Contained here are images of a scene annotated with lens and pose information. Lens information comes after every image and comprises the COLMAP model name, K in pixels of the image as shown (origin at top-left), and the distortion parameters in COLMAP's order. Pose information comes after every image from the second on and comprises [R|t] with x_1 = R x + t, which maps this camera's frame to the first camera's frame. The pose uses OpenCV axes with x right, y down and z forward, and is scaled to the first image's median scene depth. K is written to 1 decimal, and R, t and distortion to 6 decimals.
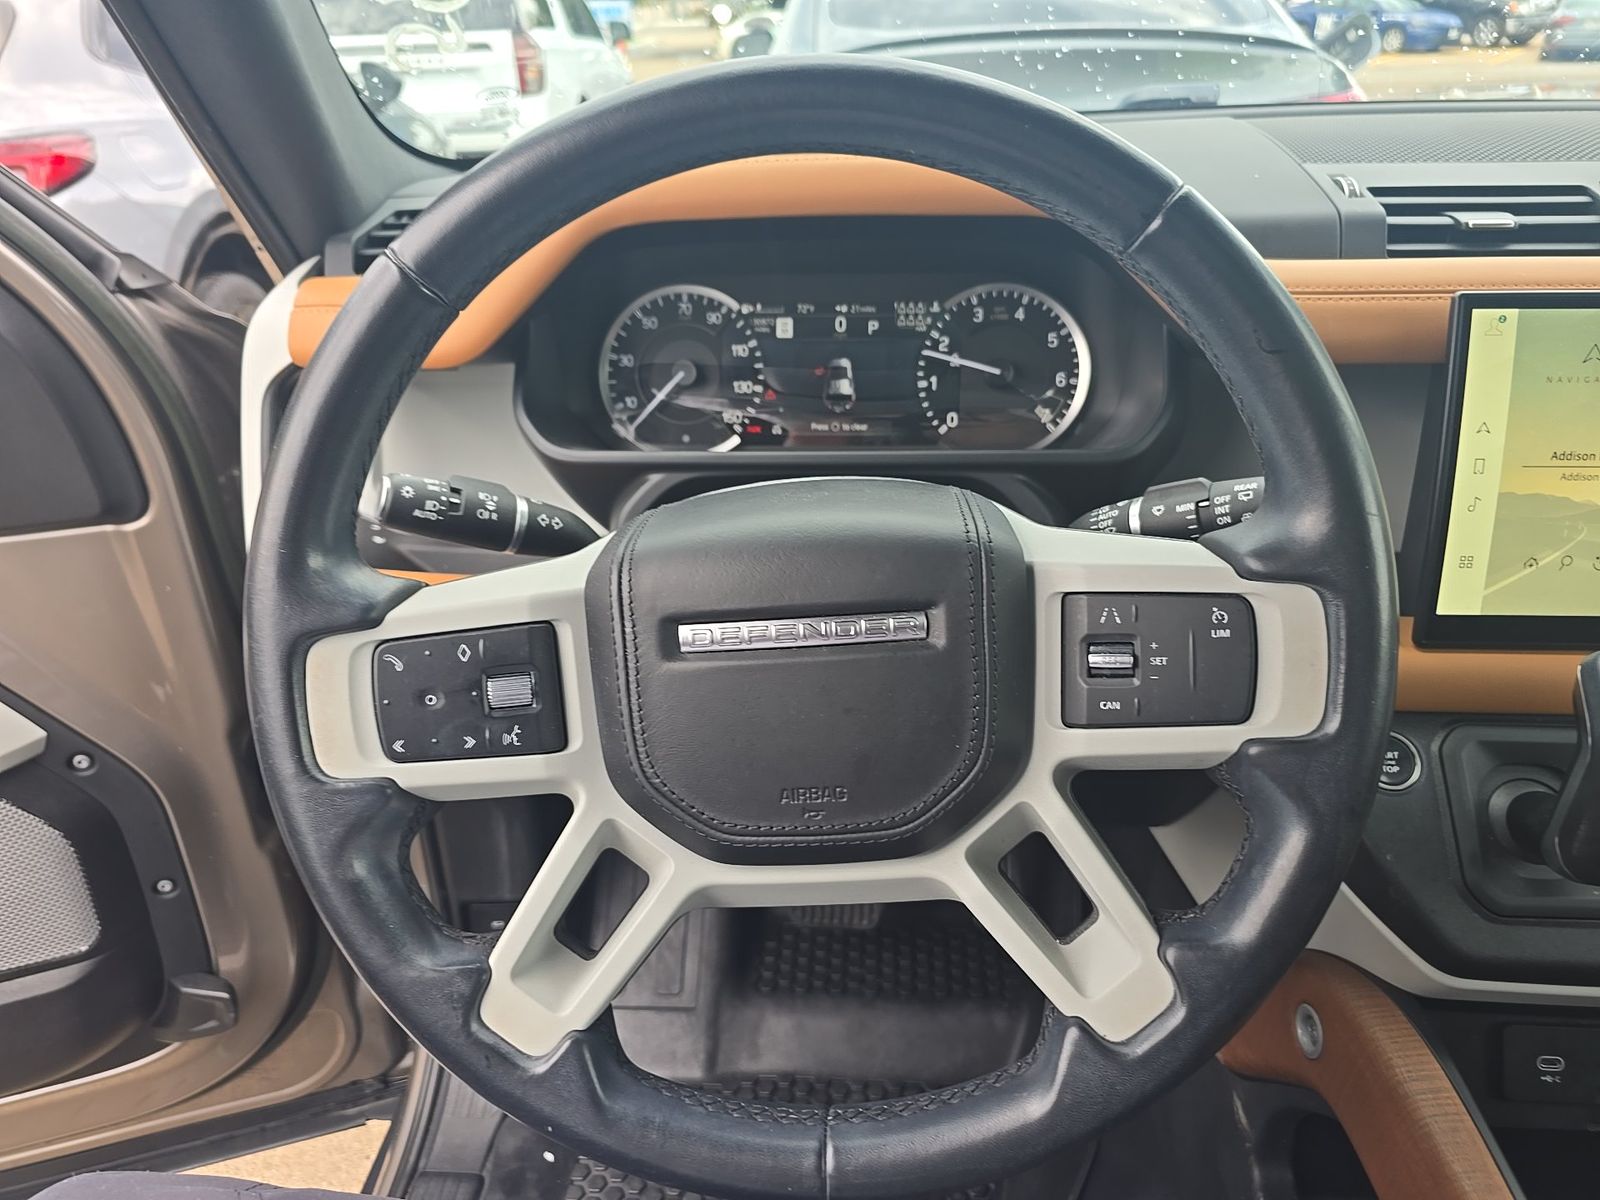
lens RADIAL K [[1009.3, 0, 800.0], [0, 1009.3, 600.0], [0, 0, 1]] dist [-0.001194, -0.001283]
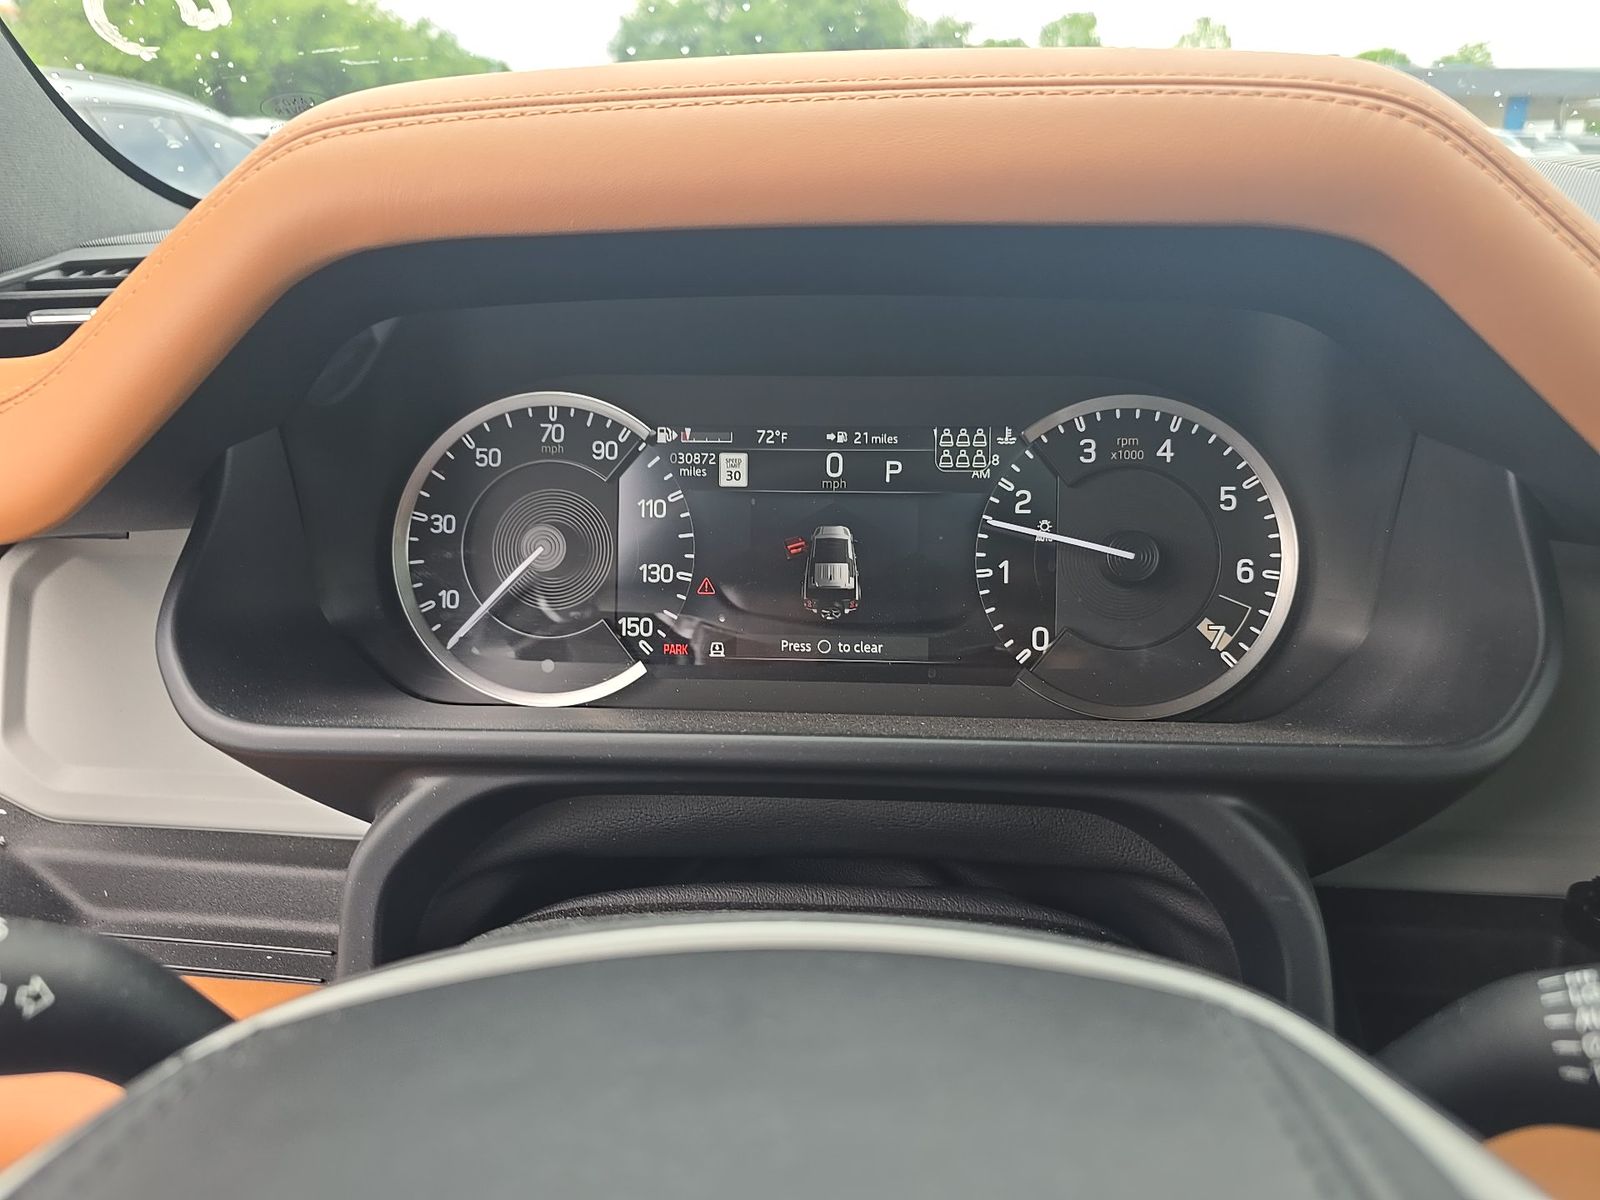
lens RADIAL K [[1009.3, 0, 800.0], [0, 1009.3, 600.0], [0, 0, 1]] dist [-0.001194, -0.001283]
pose [[0.999899, 0.012606, 0.006502, 0.018751], [-0.011622, 0.990920, -0.133947, -0.126528], [-0.008131, 0.133858, 0.990967, 0.466128]]
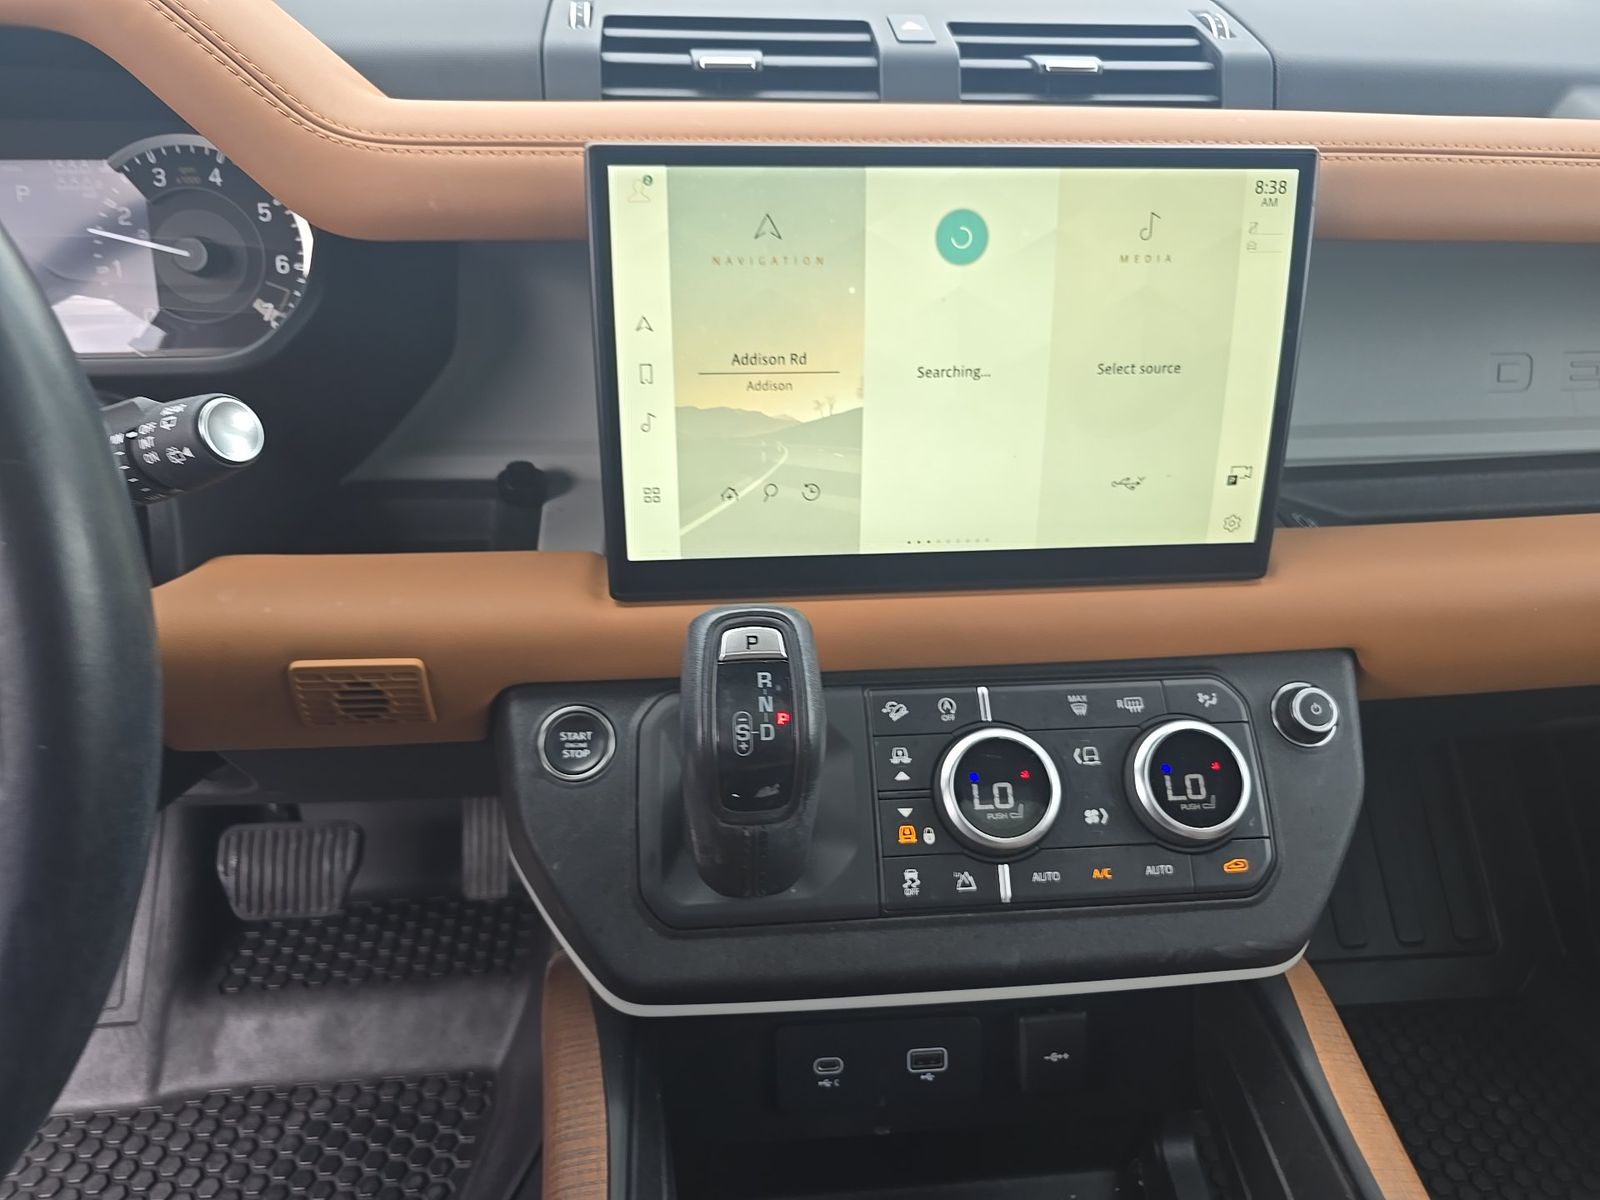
lens RADIAL K [[1070.6, 0, 800.0], [0, 1070.6, 600.0], [0, 0, 1]] dist [-0.061542, 0.083187]
pose [[0.991066, -0.052606, 0.122563, 0.530521], [0.039602, 0.993554, 0.106222, -0.032180], [-0.127361, -0.100419, 0.986760, 0.117937]]
